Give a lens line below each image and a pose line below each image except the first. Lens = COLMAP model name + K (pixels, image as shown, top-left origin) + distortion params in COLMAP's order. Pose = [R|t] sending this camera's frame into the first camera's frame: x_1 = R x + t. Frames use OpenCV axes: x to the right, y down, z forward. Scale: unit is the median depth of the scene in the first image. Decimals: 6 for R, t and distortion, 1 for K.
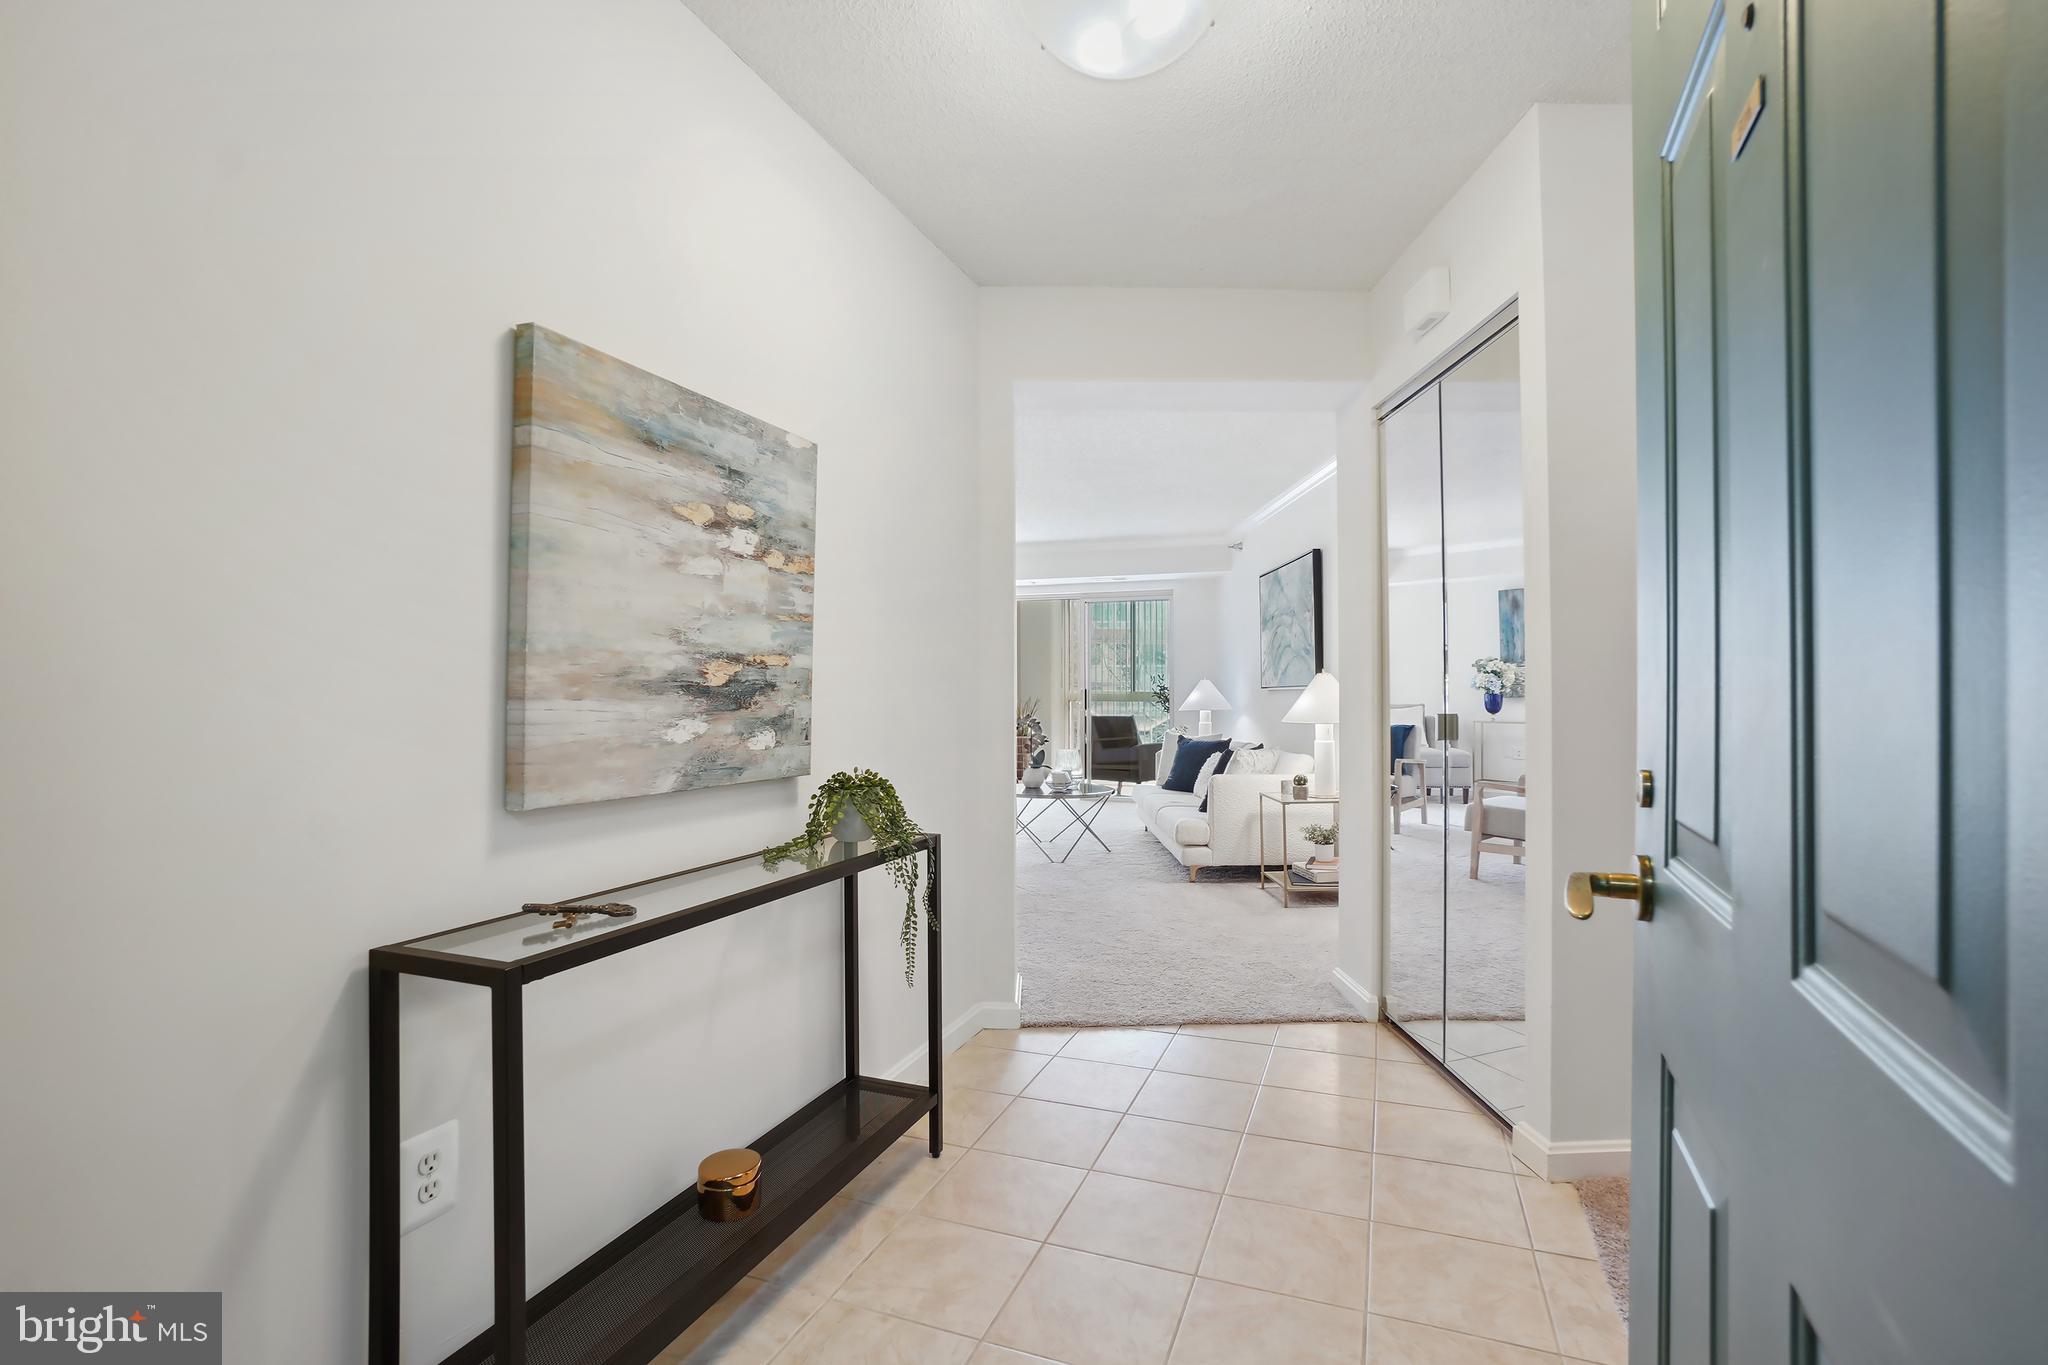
lens RADIAL K [[910.1, 0, 1037.7], [0, 910.1, 701.1], [0, 0, 1]] dist [-0.007860, -0.004542]
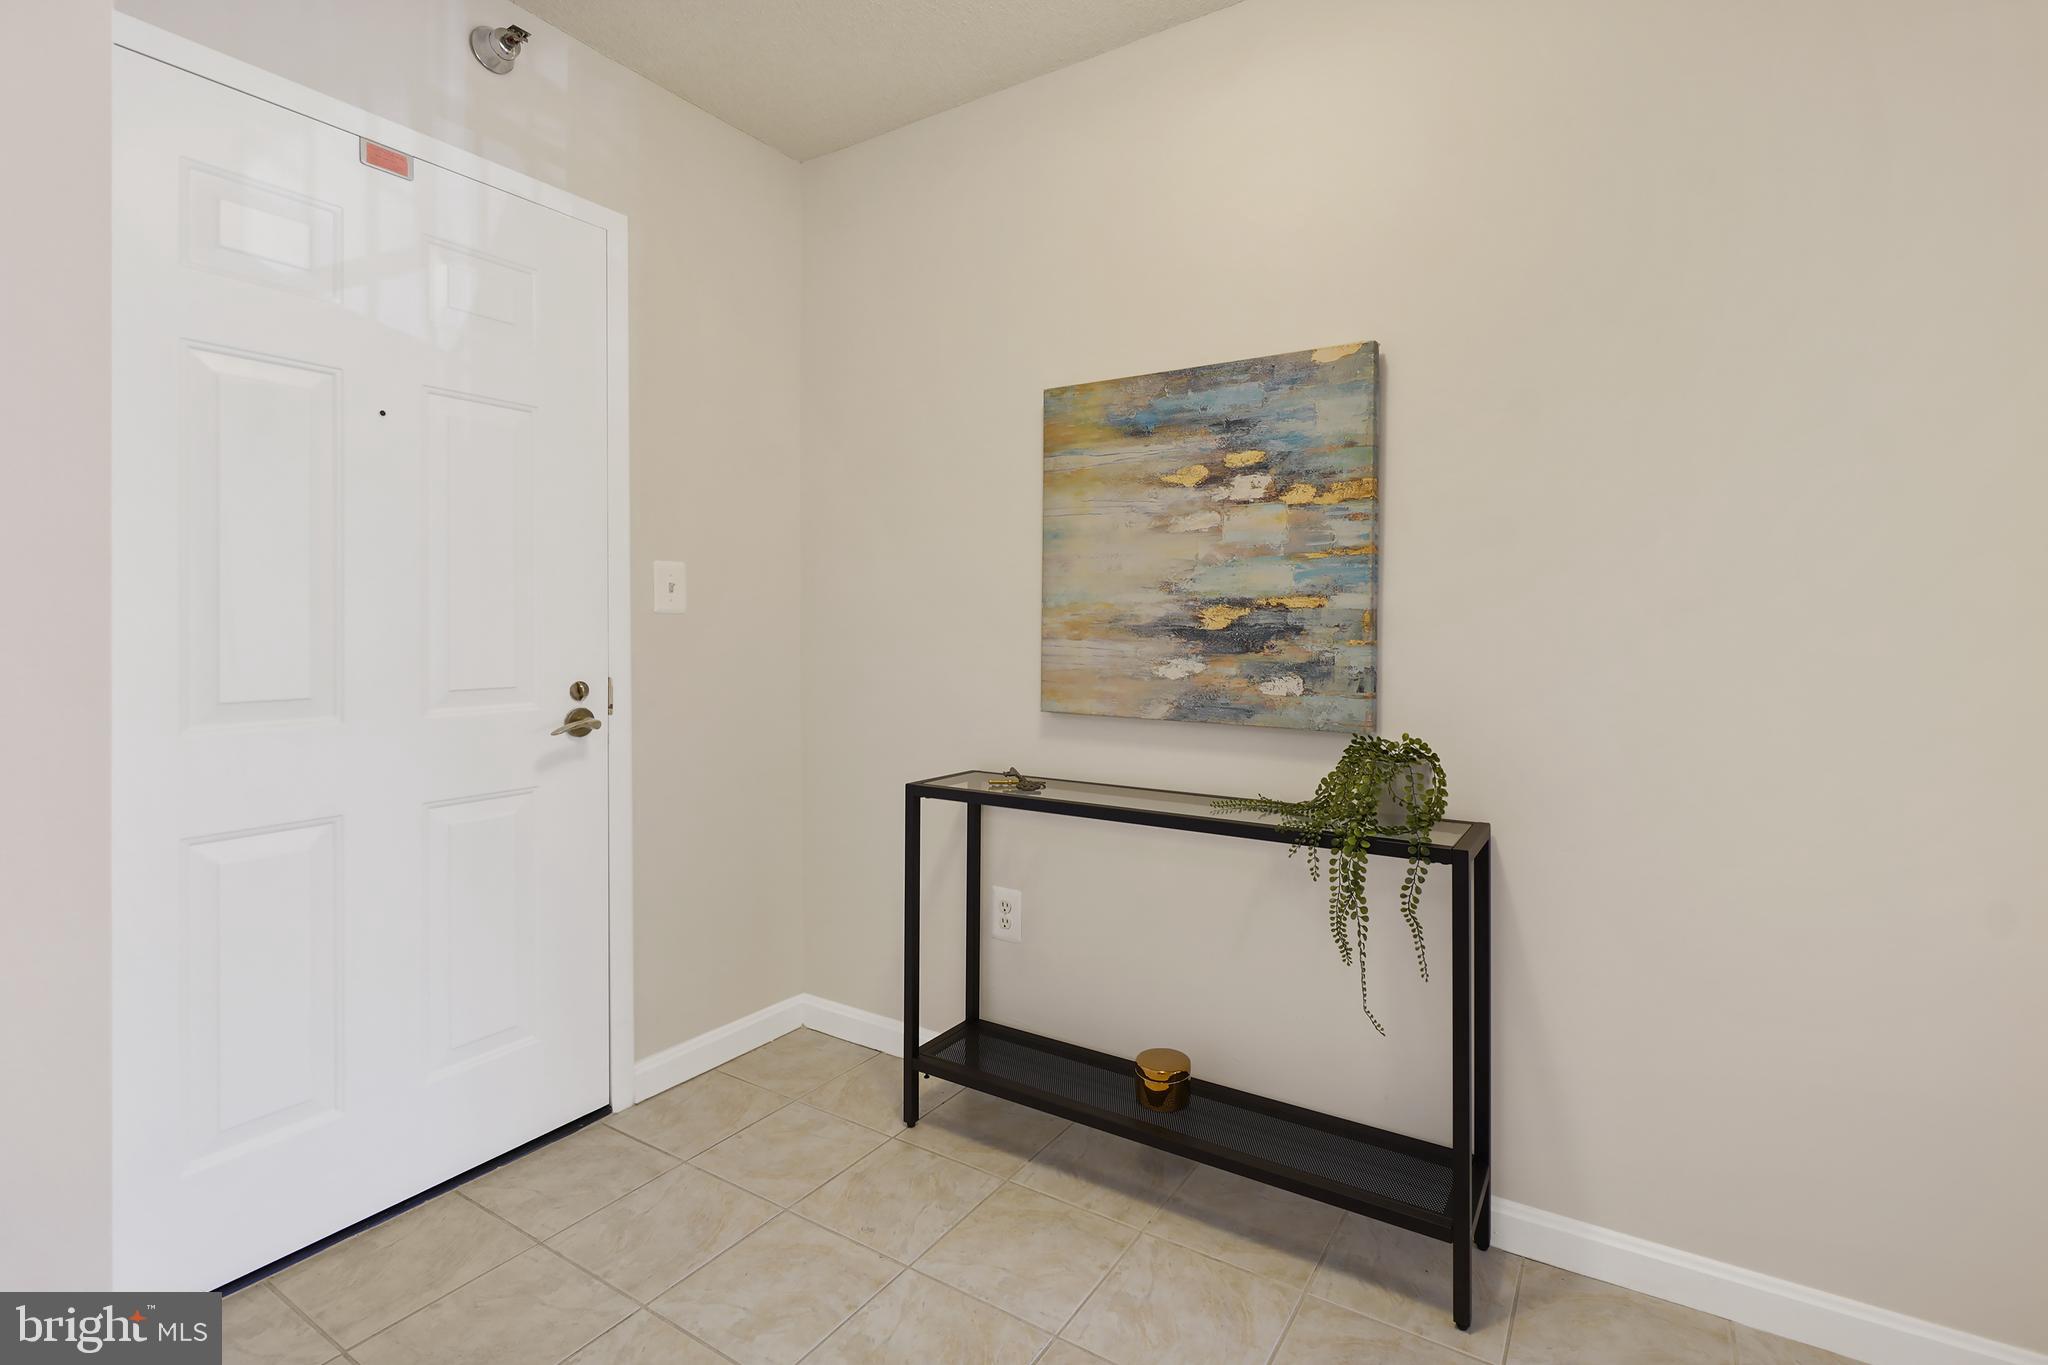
lens RADIAL K [[910.1, 0, 1104.3], [0, 910.1, 634.8], [0, 0, 1]] dist [-0.007860, -0.004542]
pose [[-0.137321, 0.010861, -0.990467, 0.724962], [-0.012124, 0.999847, 0.012645, -0.022702], [0.990452, 0.013745, -0.137168, 1.014203]]
